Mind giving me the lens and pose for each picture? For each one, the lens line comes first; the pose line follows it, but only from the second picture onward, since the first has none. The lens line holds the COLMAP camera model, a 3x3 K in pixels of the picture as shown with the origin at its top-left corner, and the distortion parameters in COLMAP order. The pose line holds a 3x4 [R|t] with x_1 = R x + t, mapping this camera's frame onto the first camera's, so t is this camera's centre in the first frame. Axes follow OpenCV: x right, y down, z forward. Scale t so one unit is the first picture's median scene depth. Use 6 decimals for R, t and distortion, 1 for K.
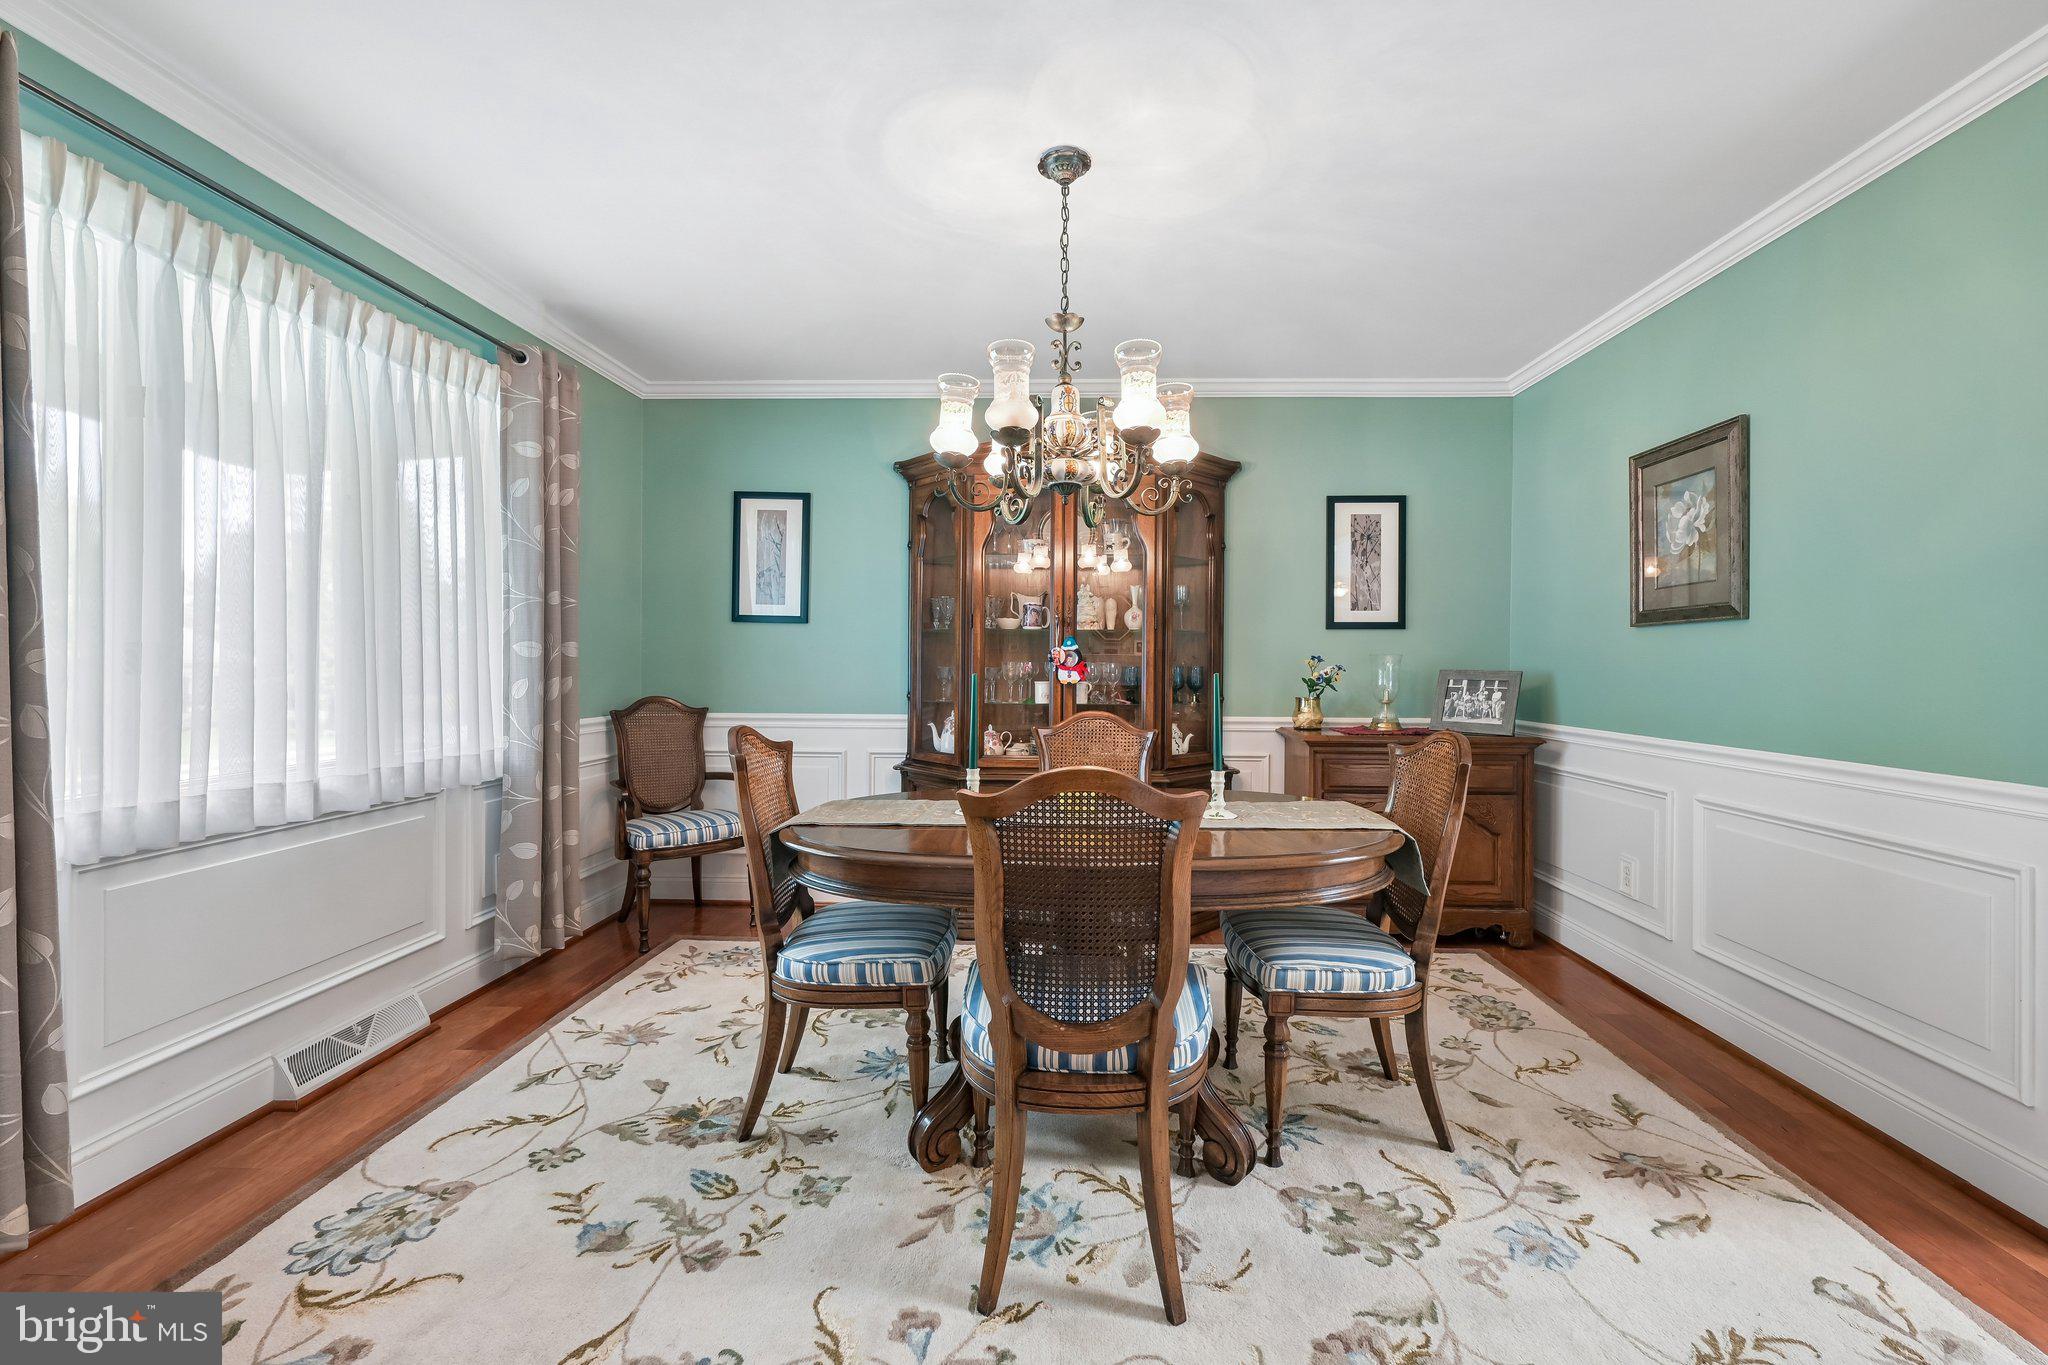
lens RADIAL K [[851.3, 0, 1051.2], [0, 851.3, 674.5], [0, 0, 1]] dist [0.002060, 0.000284]
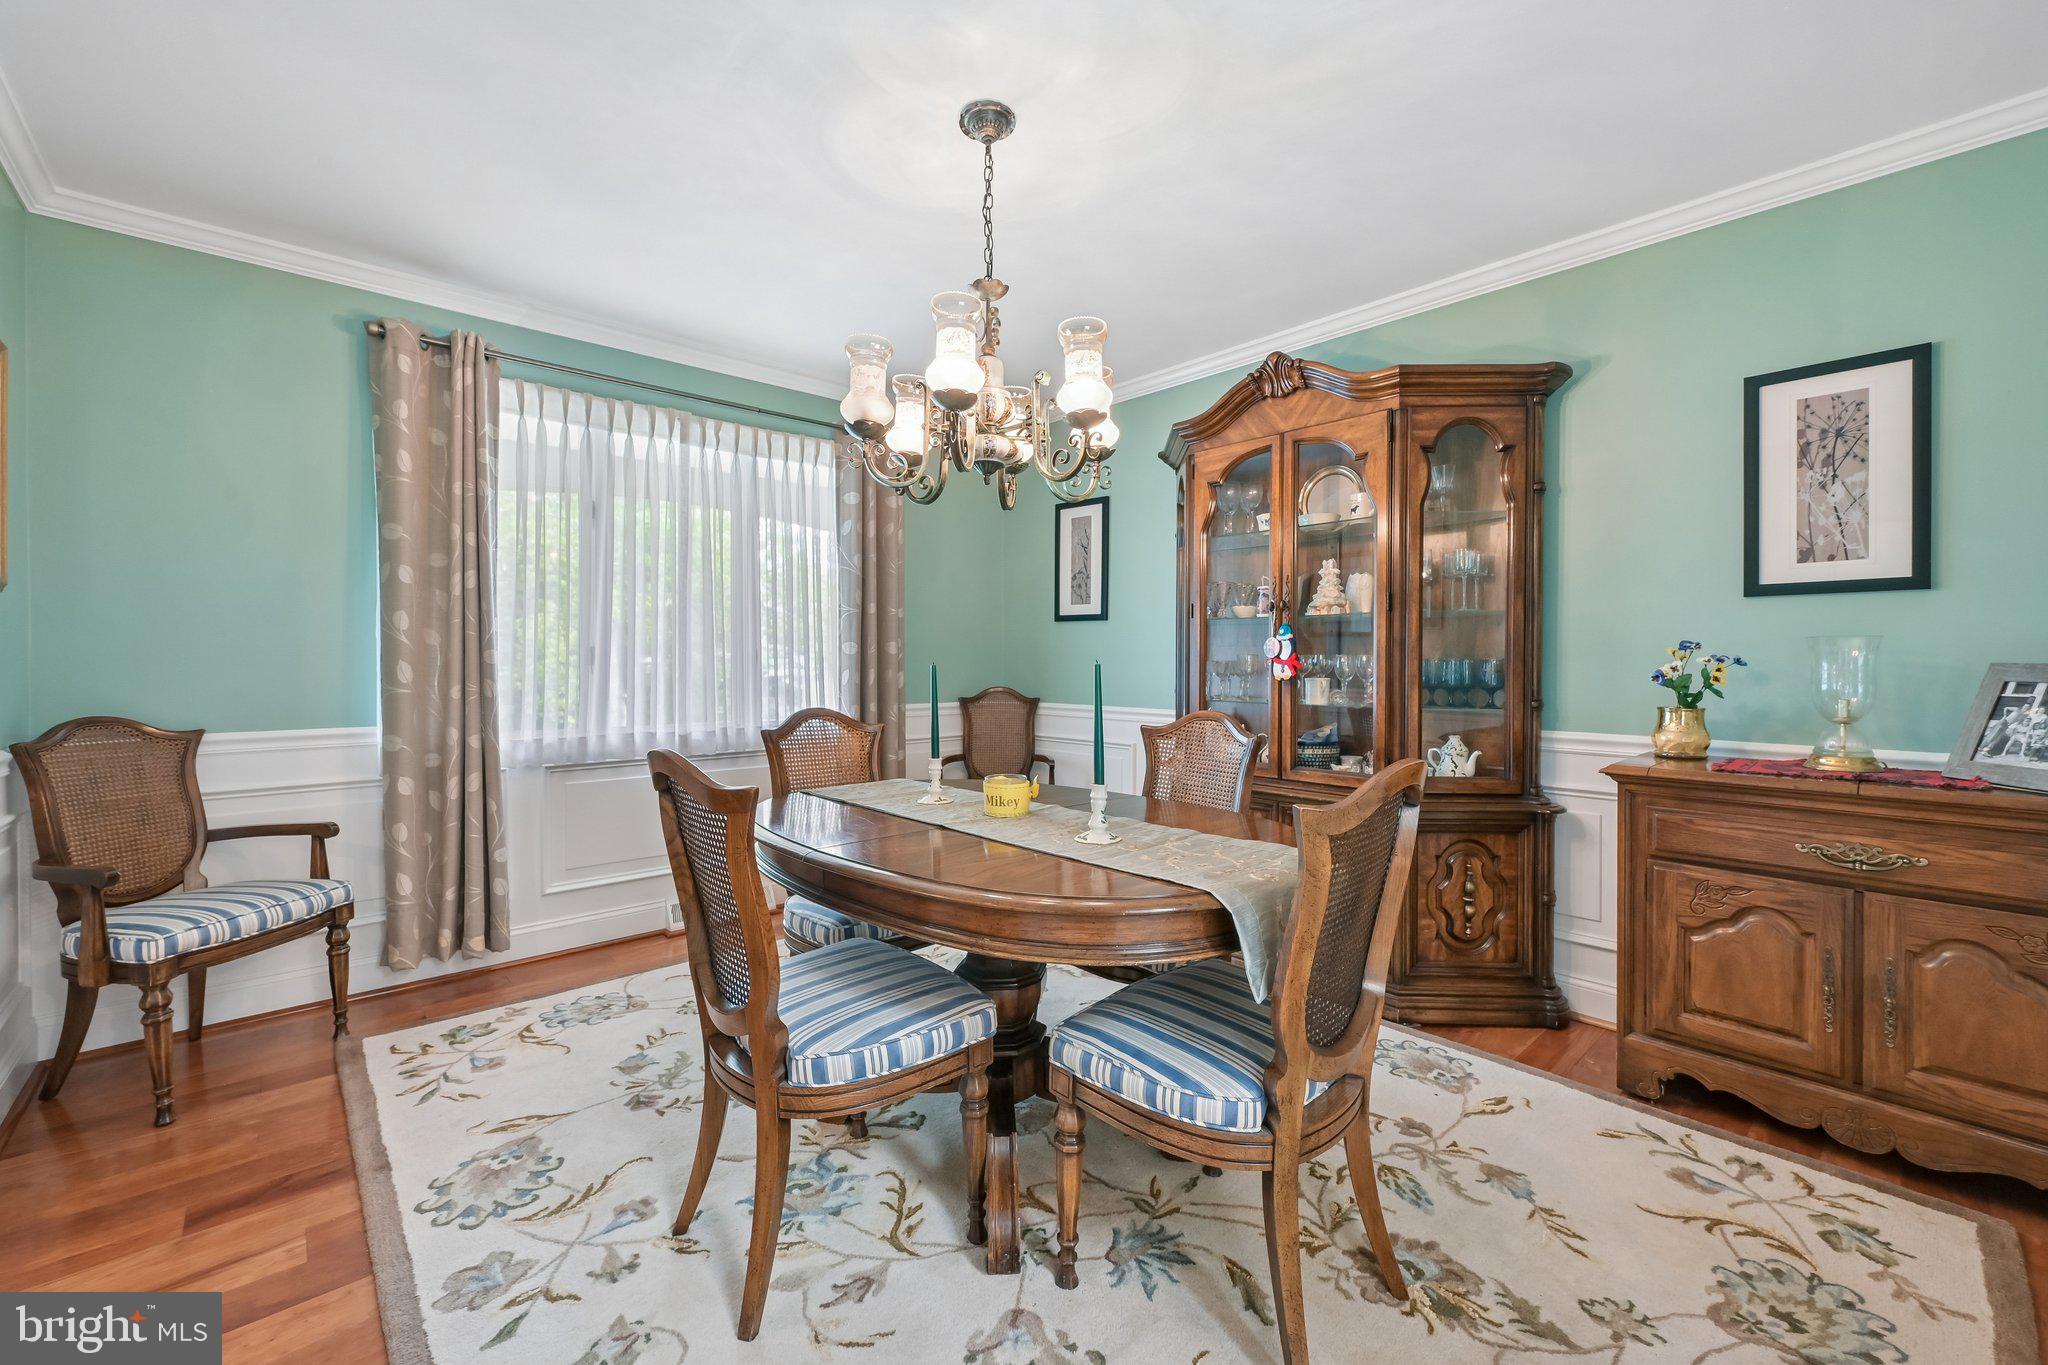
lens RADIAL K [[836.3, 0, 1046.6], [0, 836.3, 675.3], [0, 0, 1]] dist [0.000985, 0.000190]
pose [[0.701763, 0.008394, -0.712361, 0.437306], [-0.007612, 0.999962, 0.004285, 0.004381], [0.712370, 0.002415, 0.701800, 0.242752]]
